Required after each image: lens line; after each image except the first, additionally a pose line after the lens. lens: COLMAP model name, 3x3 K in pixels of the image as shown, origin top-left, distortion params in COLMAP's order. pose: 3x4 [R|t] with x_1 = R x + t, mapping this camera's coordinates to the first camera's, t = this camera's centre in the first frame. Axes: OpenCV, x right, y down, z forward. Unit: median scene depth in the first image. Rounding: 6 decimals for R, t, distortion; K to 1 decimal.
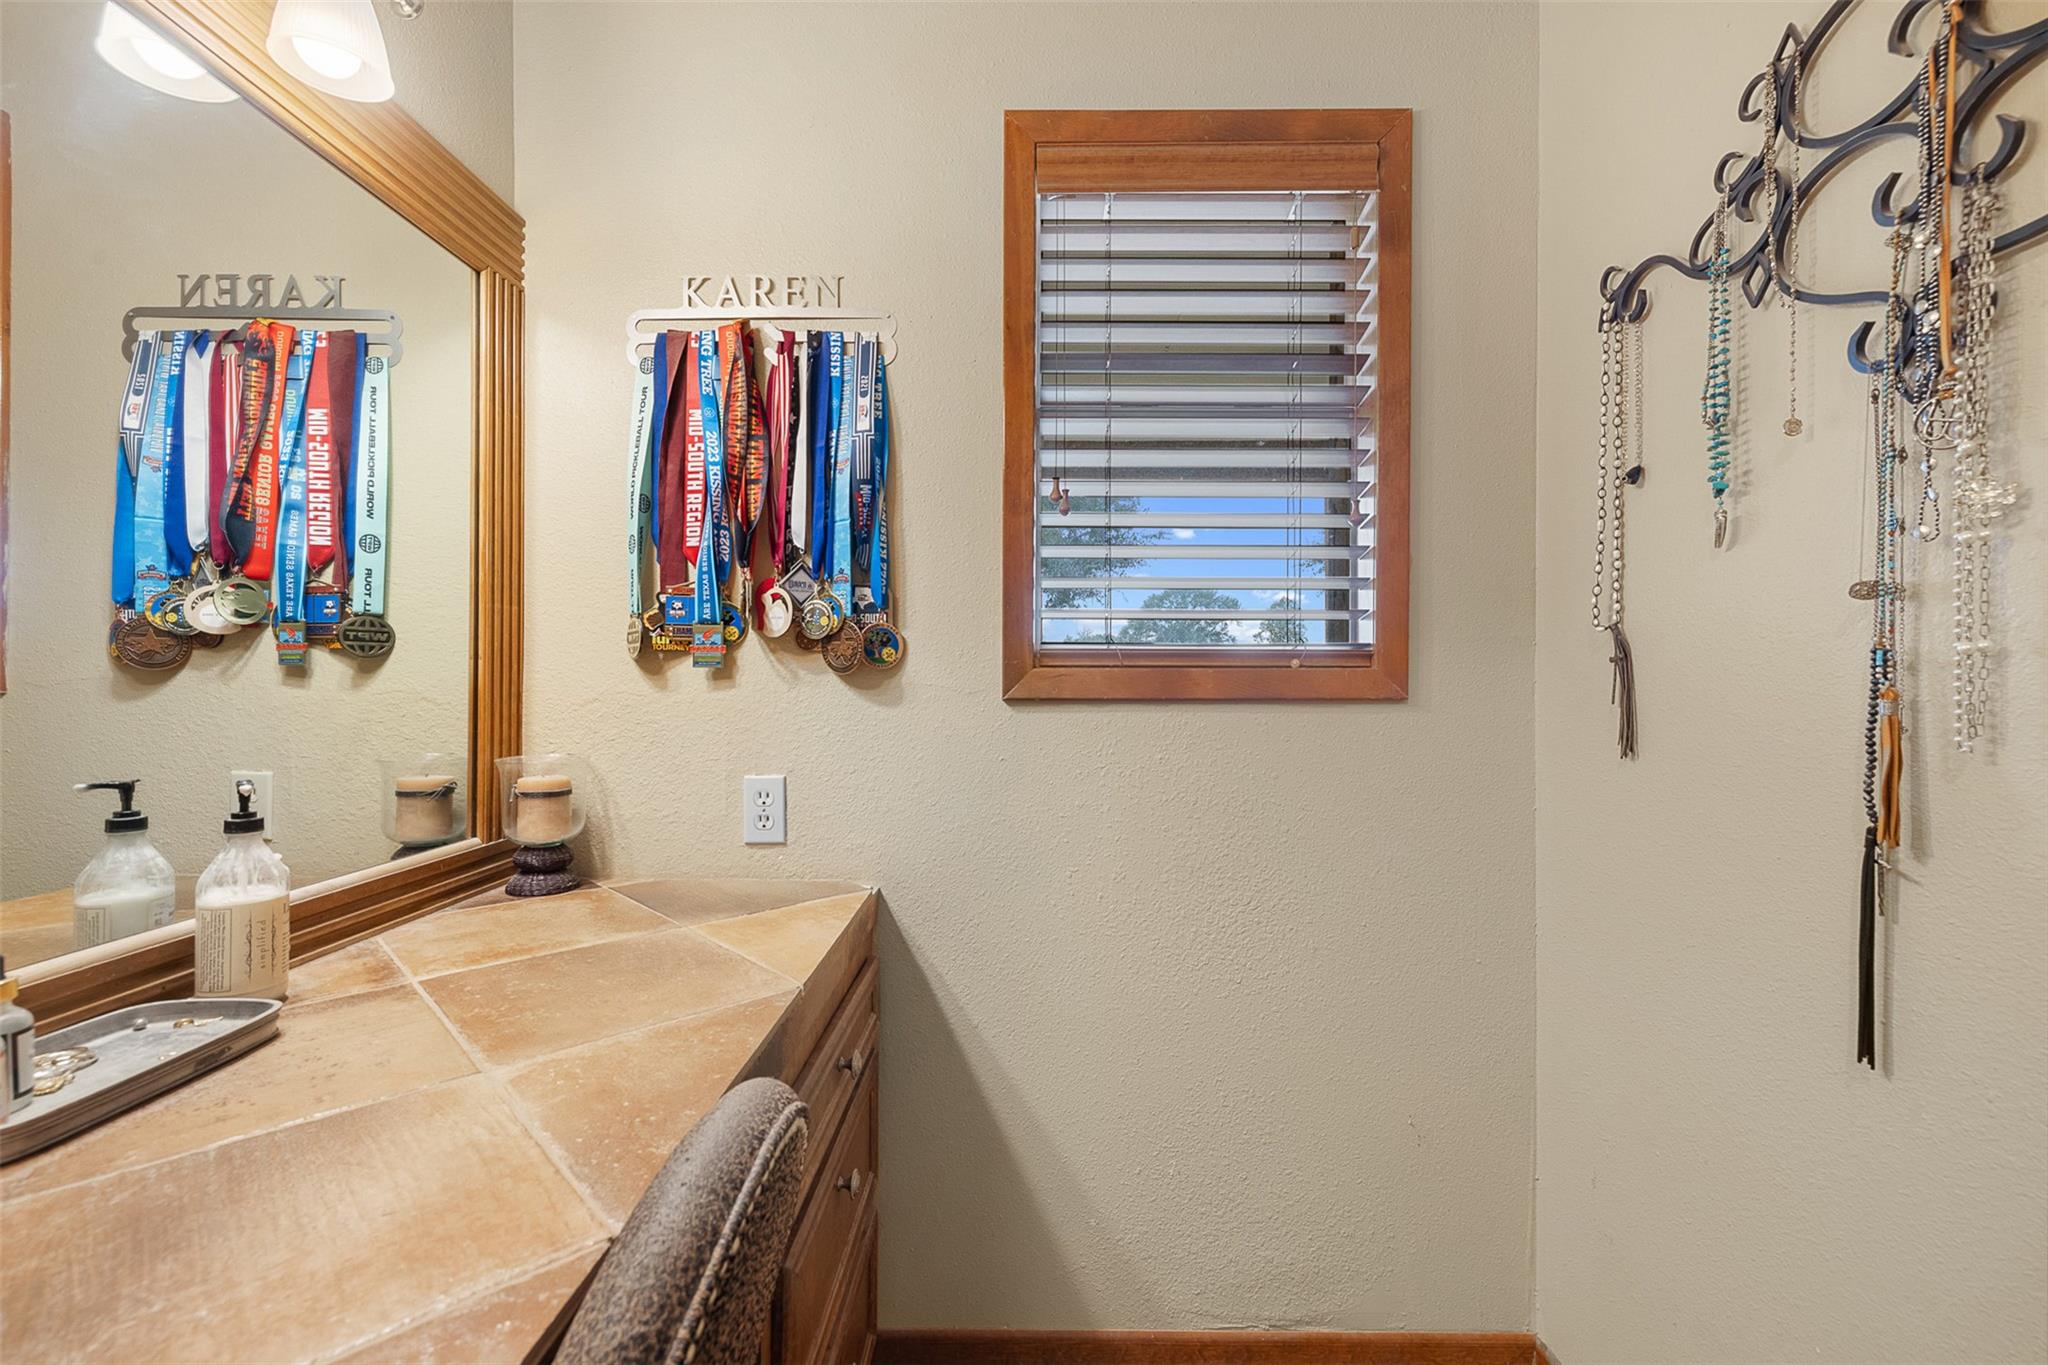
lens RADIAL K [[857.2, 0, 1026.0], [0, 857.2, 674.0], [0, 0, 1]] dist [0.002386, 0.000279]
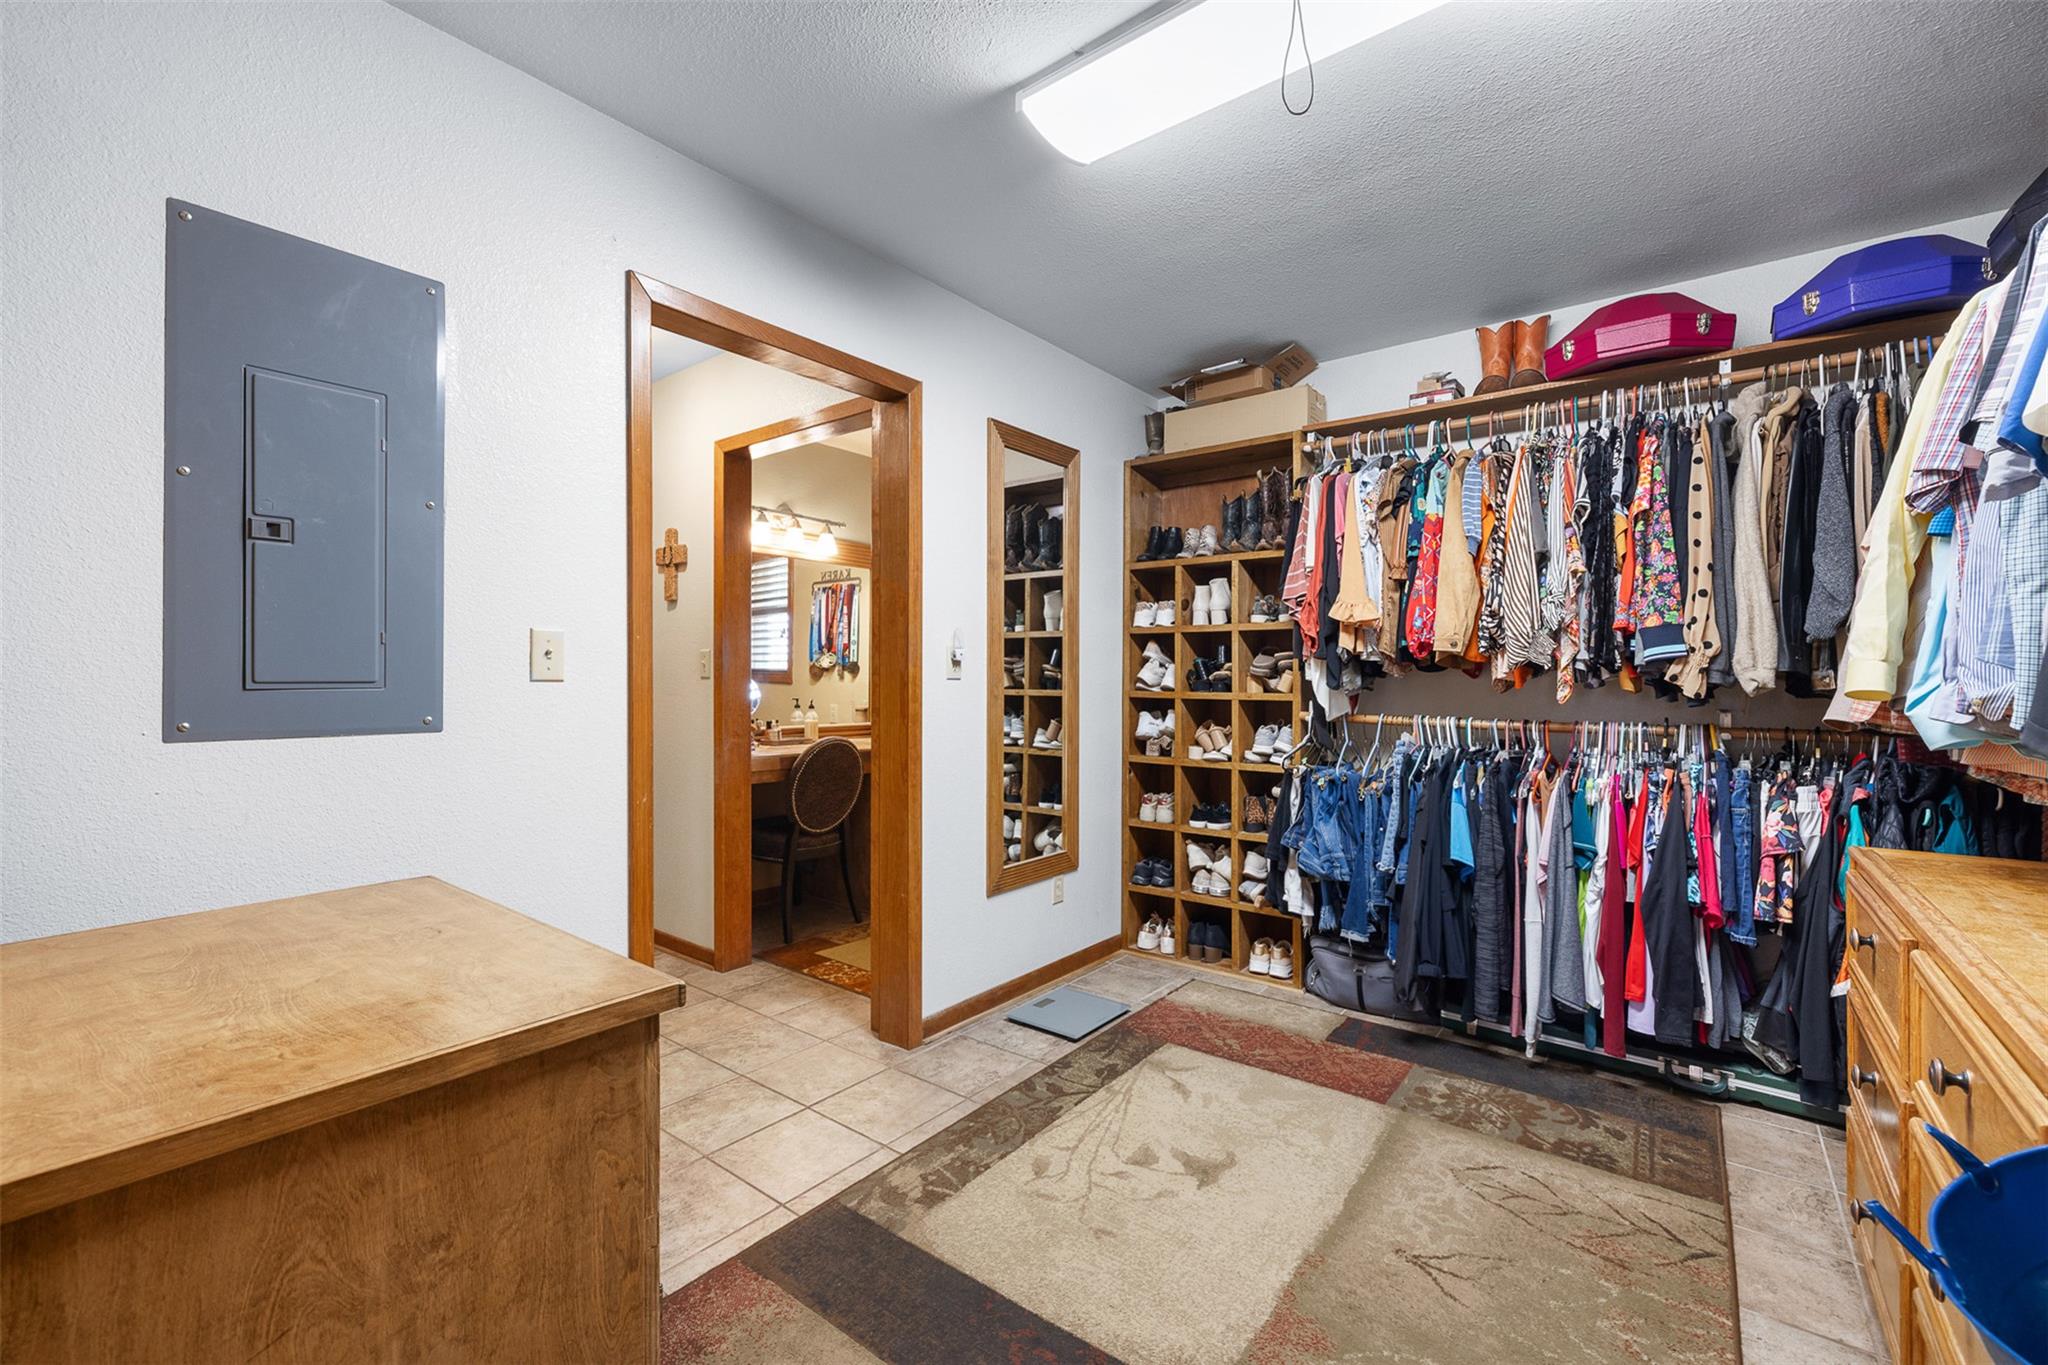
lens RADIAL K [[857.2, 0, 1026.0], [0, 857.2, 674.0], [0, 0, 1]] dist [0.002386, 0.000279]
pose [[0.784123, -0.008577, -0.620546, 2.099936], [0.007119, 0.999963, -0.004825, 0.005954], [0.620564, -0.000634, 0.784155, -1.427886]]
